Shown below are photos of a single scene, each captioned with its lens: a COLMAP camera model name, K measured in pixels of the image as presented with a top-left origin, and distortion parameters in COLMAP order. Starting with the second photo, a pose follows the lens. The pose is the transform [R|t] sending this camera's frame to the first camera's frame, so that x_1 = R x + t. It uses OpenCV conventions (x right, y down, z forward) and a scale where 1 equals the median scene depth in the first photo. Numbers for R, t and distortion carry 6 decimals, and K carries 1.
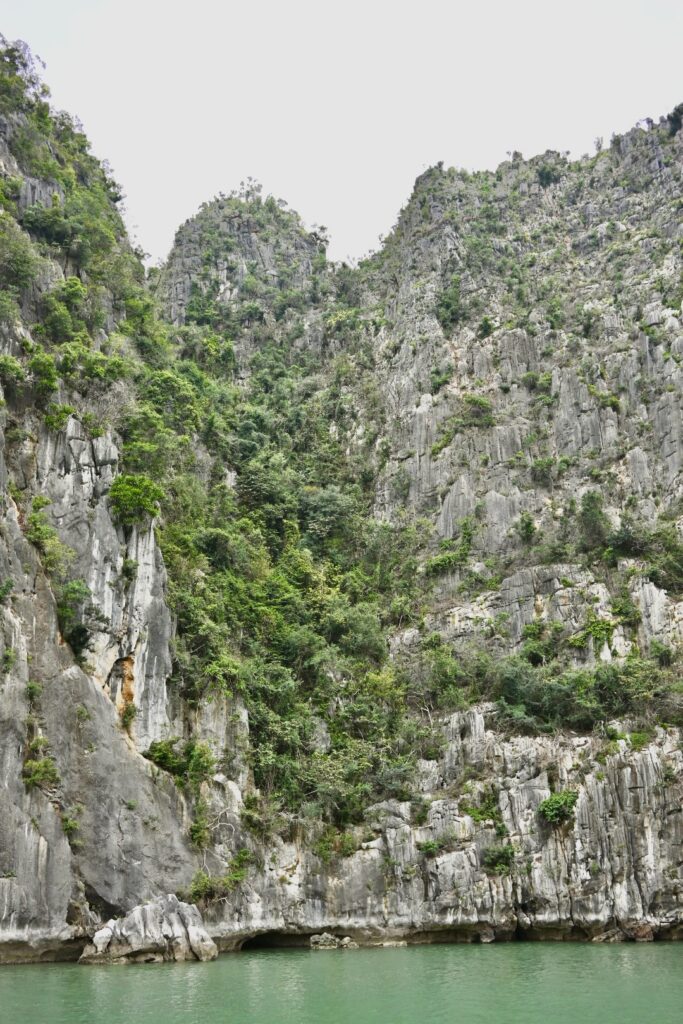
lens RADIAL K [[1114.6, 0, 340.8], [0, 1114.6, 508.6], [0, 0, 1]] dist [0.007433, 0.000000]
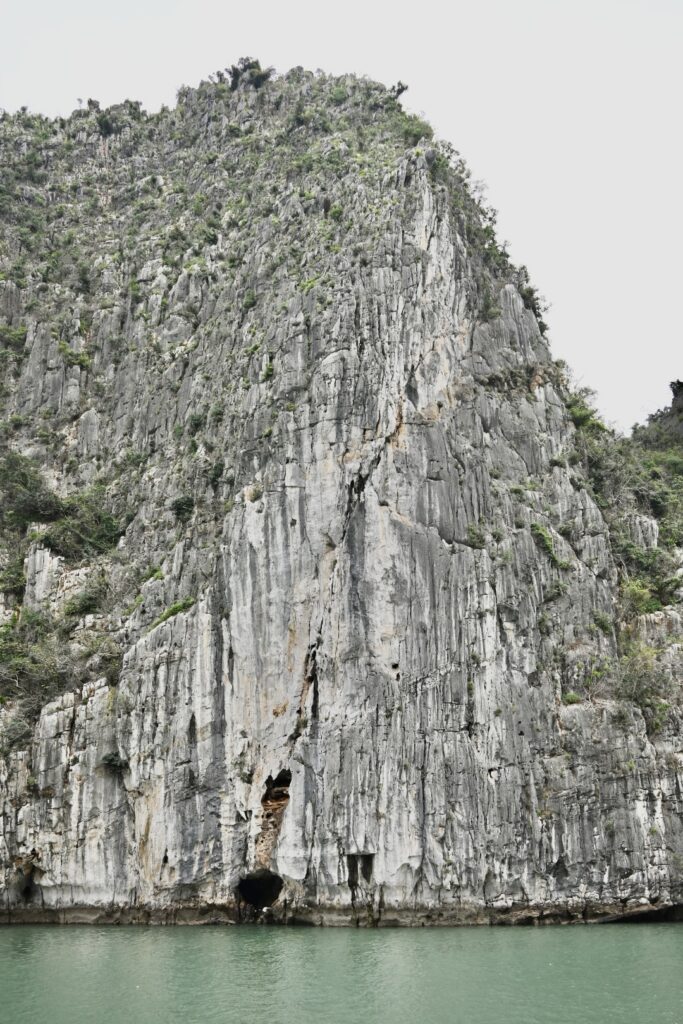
lens RADIAL K [[1114.6, 0, 341.0], [0, 1114.6, 517.3], [0, 0, 1]] dist [0.007433, 0.000000]
pose [[0.995048, 0.026871, 0.095696, 0.367451], [-0.029107, 0.999333, 0.022051, 0.009887], [-0.095040, -0.024727, 0.995166, 0.034333]]
